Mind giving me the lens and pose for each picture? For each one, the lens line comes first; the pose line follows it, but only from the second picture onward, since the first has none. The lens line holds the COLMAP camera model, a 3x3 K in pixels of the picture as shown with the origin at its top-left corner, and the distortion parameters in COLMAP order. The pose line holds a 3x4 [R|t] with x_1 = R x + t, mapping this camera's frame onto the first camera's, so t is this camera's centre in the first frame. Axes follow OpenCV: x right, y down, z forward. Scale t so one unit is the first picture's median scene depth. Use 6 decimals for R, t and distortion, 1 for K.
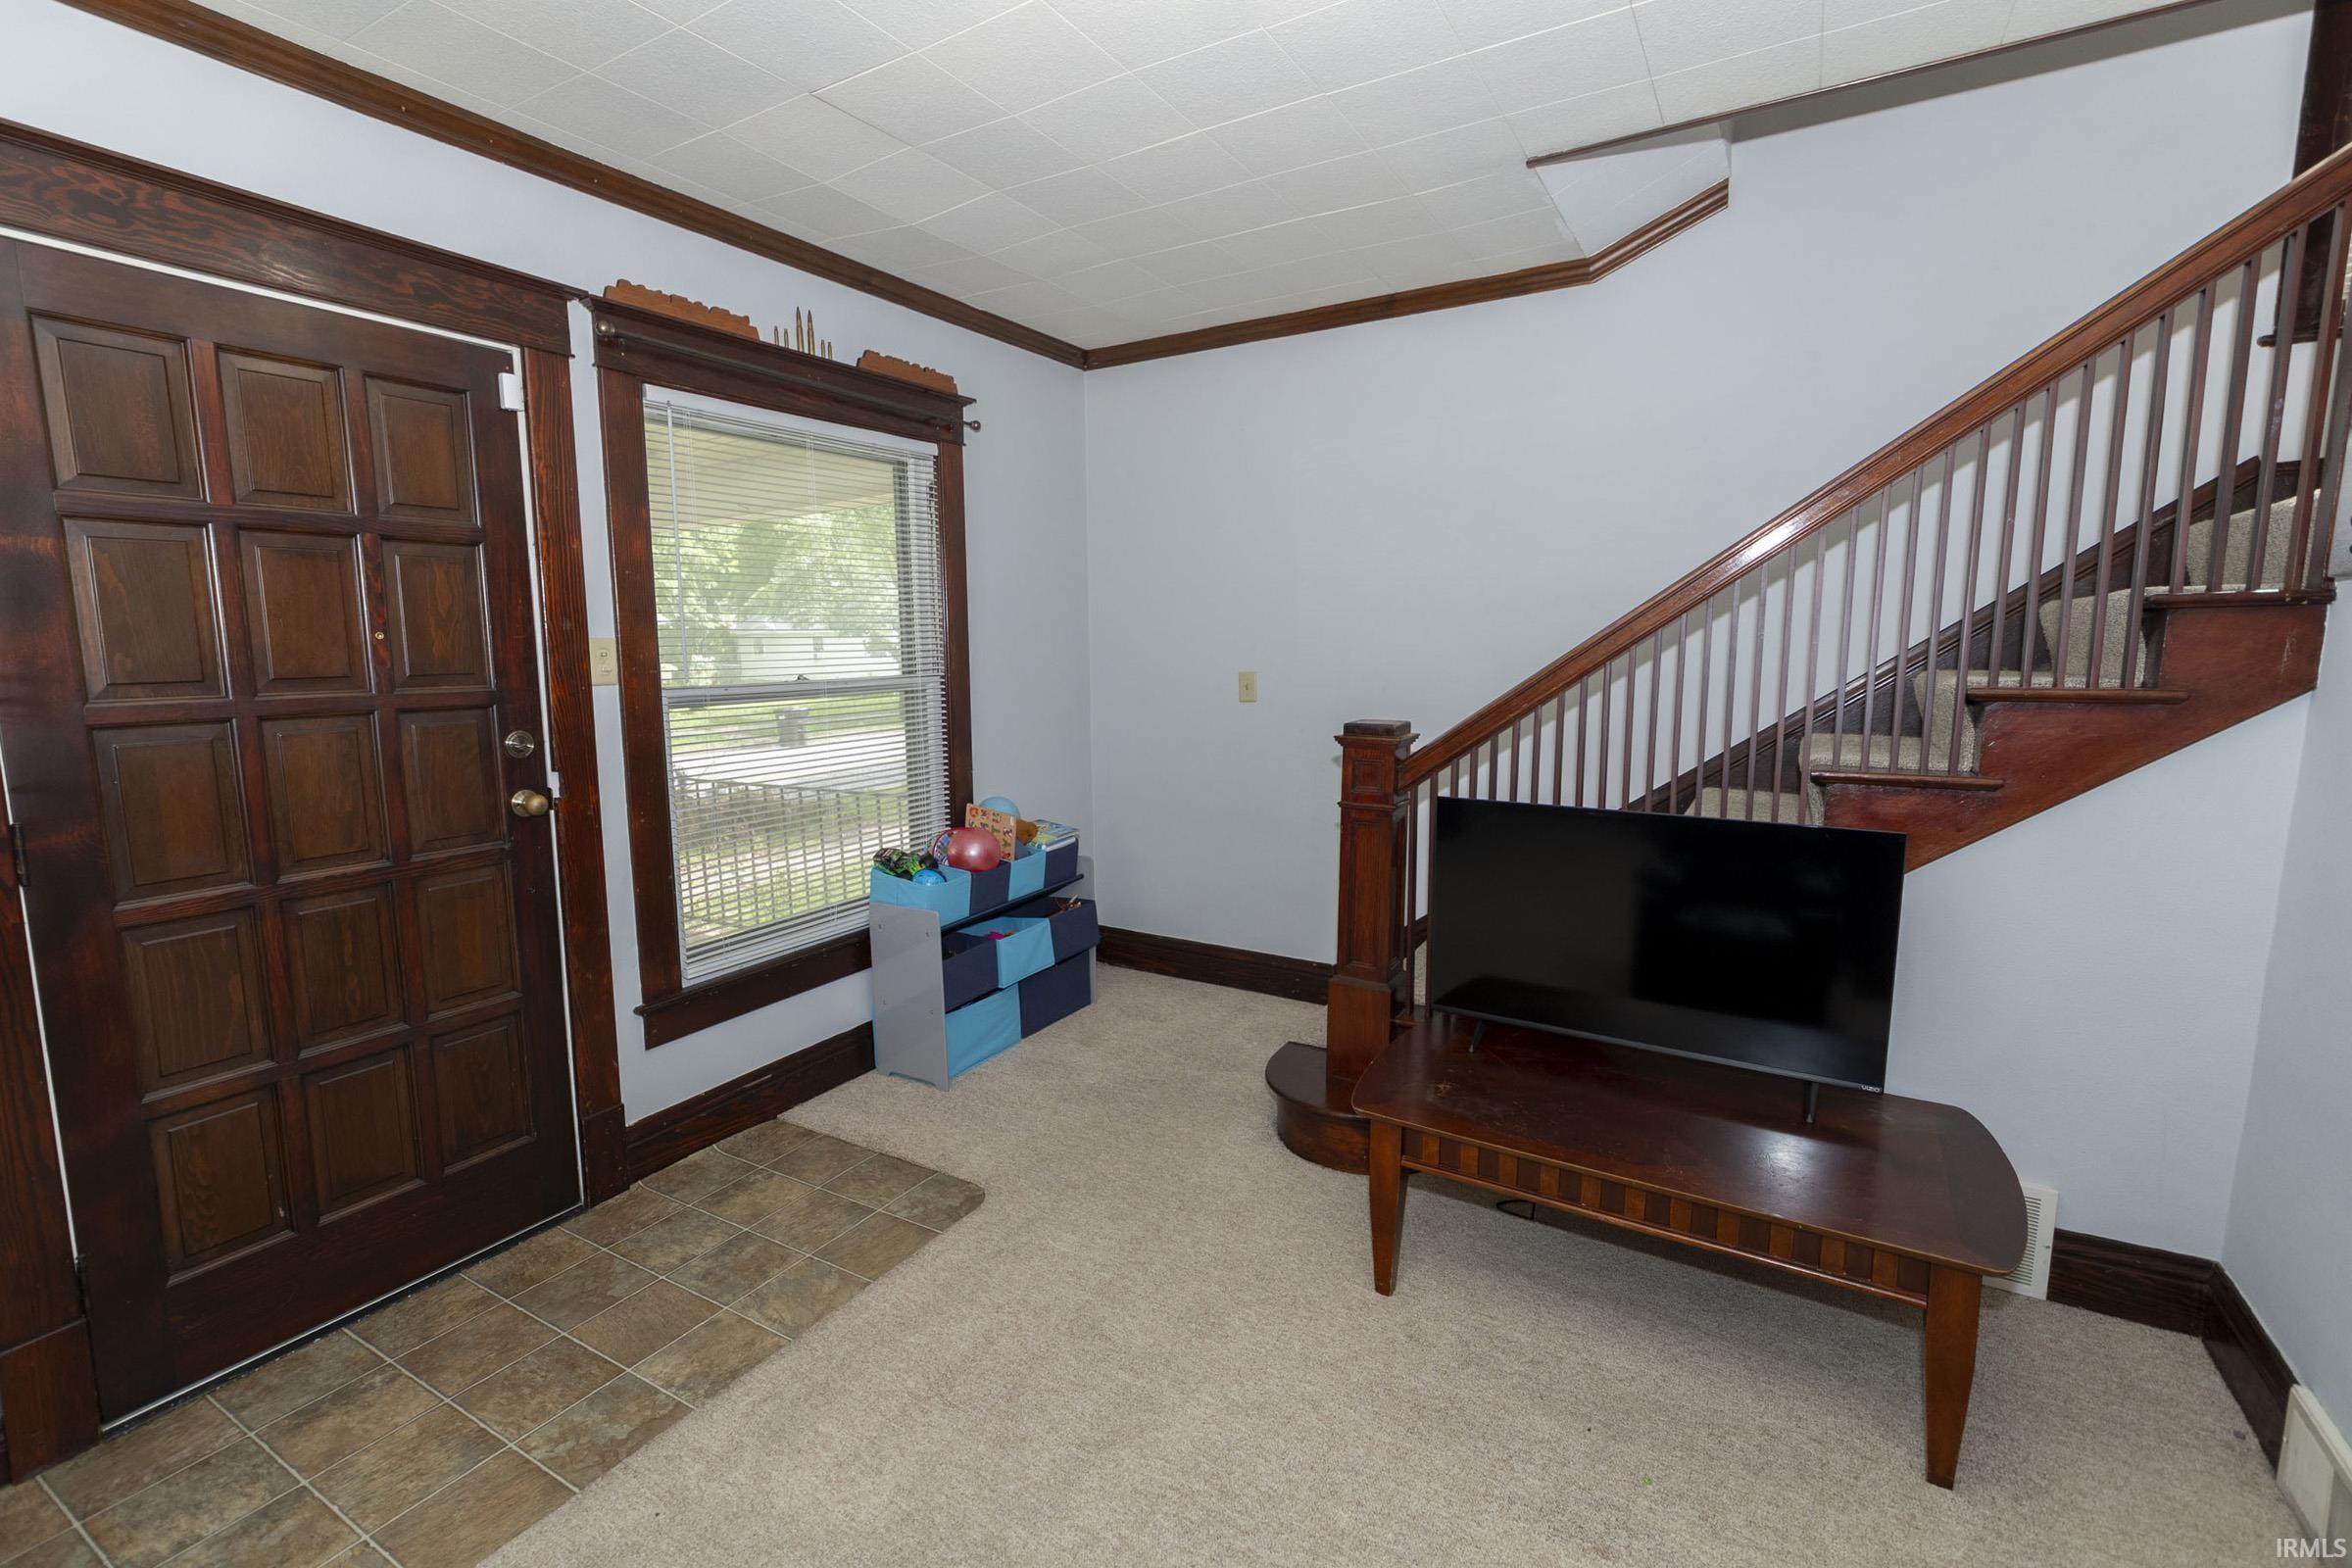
lens RADIAL K [[1033.6, 0, 1159.0], [0, 1033.6, 767.9], [0, 0, 1]] dist [-0.001195, 0.000116]
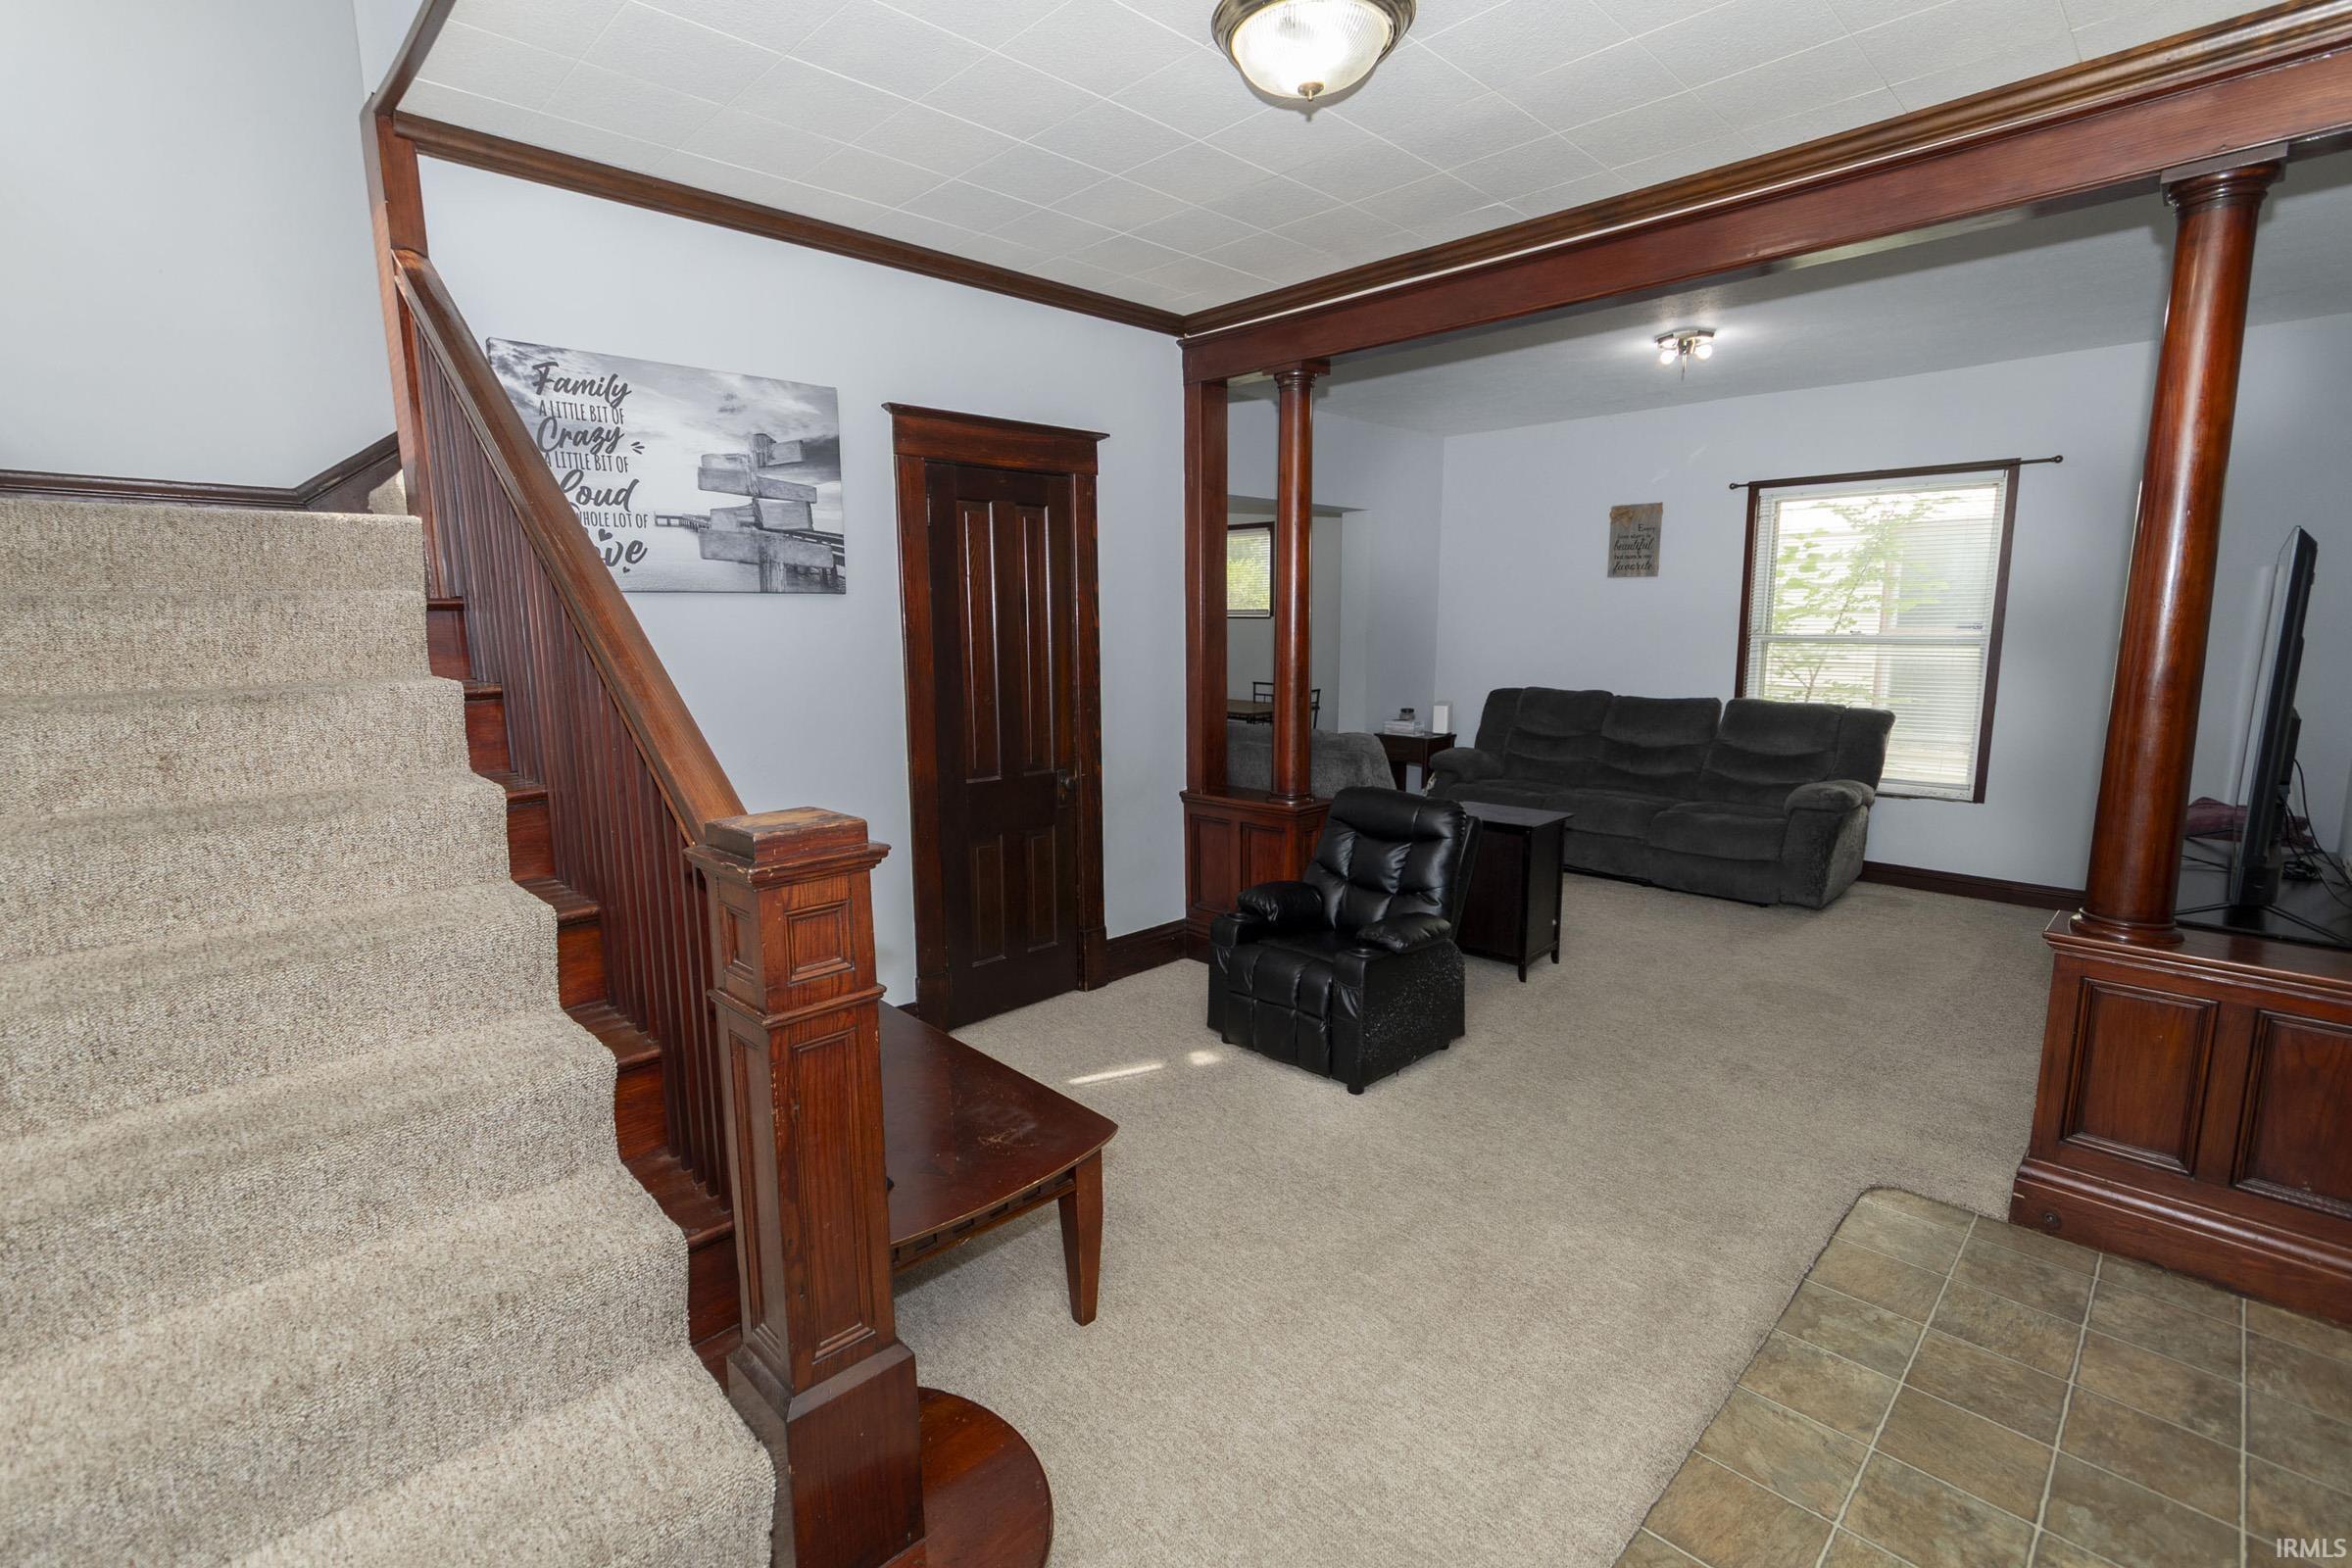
lens RADIAL K [[1025.7, 0, 1168.6], [0, 1025.7, 774.9], [0, 0, 1]] dist [0.000127, -0.000002]
pose [[-0.967359, -0.033581, 0.251176, -0.061326], [0.038865, 0.959794, 0.278002, -0.172460], [-0.250413, 0.278689, -0.927160, 1.386441]]
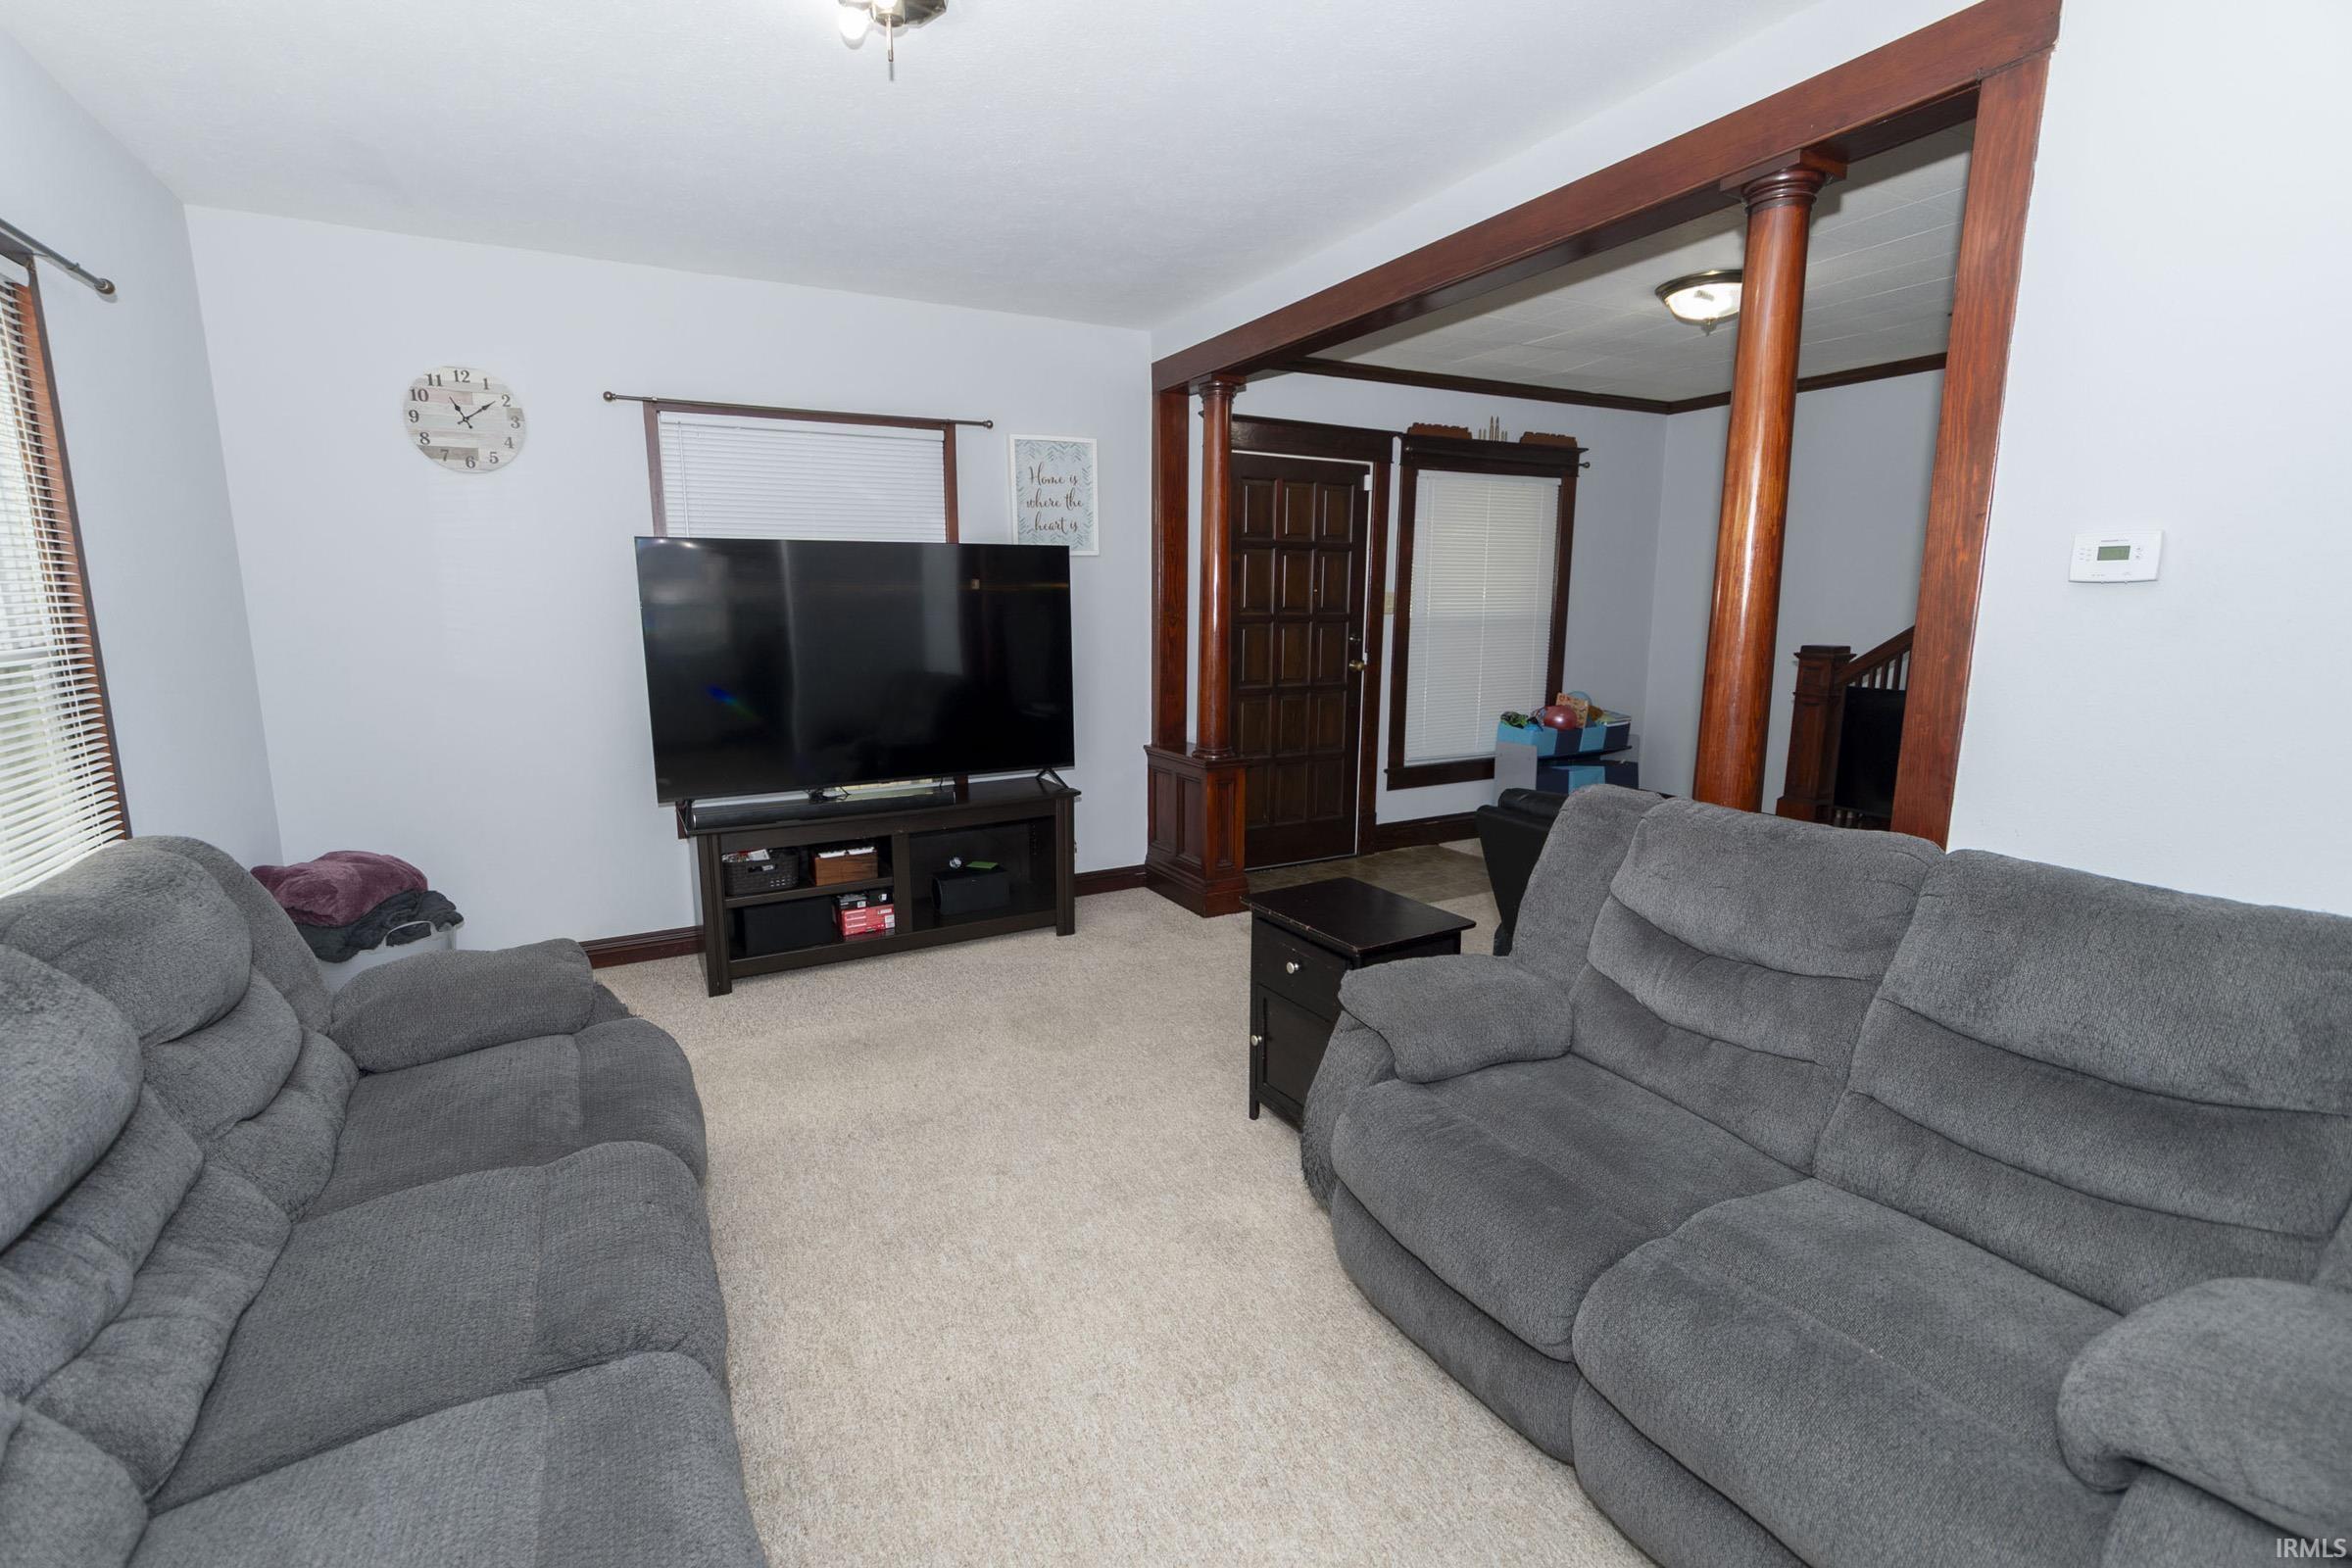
lens RADIAL K [[1006.5, 0, 1171.0], [0, 1006.5, 754.7], [0, 0, 1]] dist [0.029244, 0.000063]
pose [[0.856860, 0.092233, -0.507231, 0.156316], [-0.074050, 0.995683, 0.055960, 0.119322], [0.510203, -0.010389, 0.859991, -0.974590]]
